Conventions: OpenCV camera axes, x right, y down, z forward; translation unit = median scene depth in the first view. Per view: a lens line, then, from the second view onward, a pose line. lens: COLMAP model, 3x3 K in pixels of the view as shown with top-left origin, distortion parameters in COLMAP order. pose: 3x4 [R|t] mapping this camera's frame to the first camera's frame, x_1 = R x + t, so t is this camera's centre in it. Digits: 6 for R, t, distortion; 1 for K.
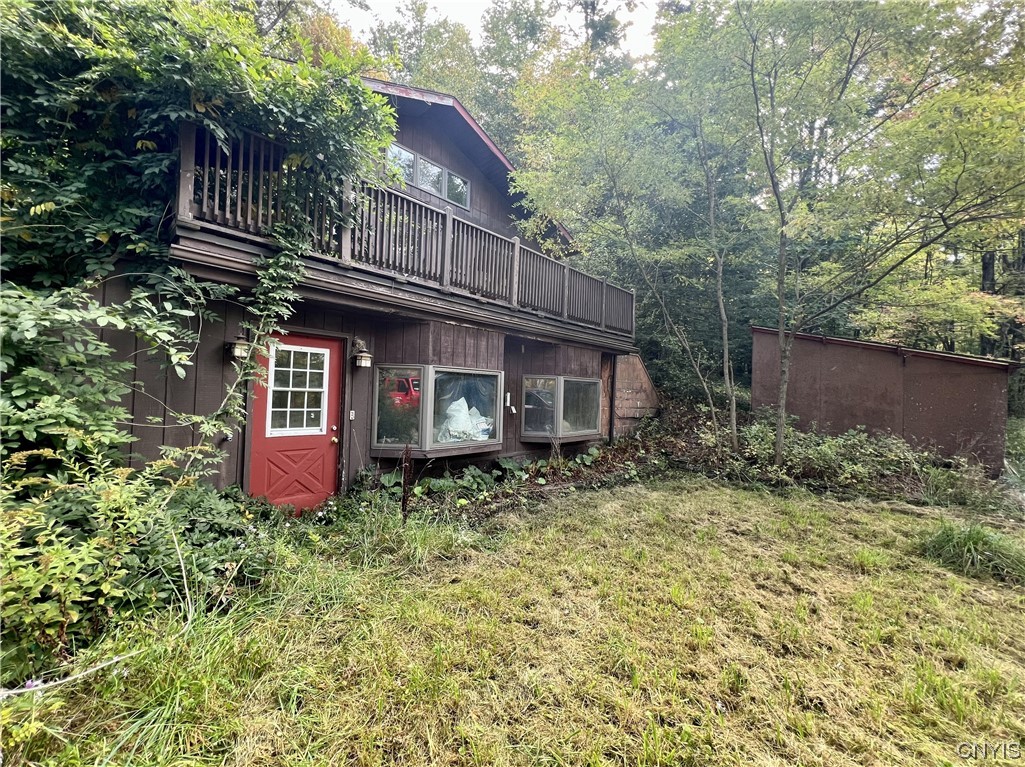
lens RADIAL K [[410.5, 0, 512.0], [0, 410.5, 384.0], [0, 0, 1]] dist [0.003040, 0.000435]
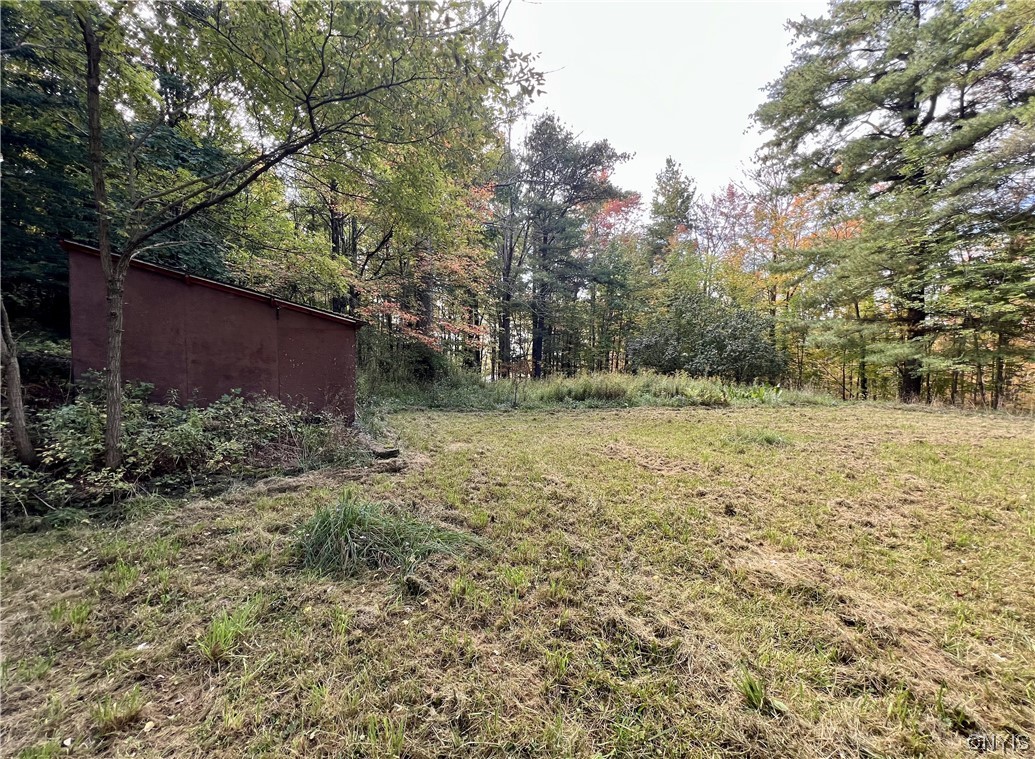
lens RADIAL K [[414.9, 0, 517.1], [0, 414.9, 374.0], [0, 0, 1]] dist [0.000854, 0.000023]
pose [[0.293157, -0.065138, 0.953843, 0.240449], [-0.003067, 0.997607, 0.069069, 0.013630], [-0.956059, -0.023173, 0.292256, 0.238367]]
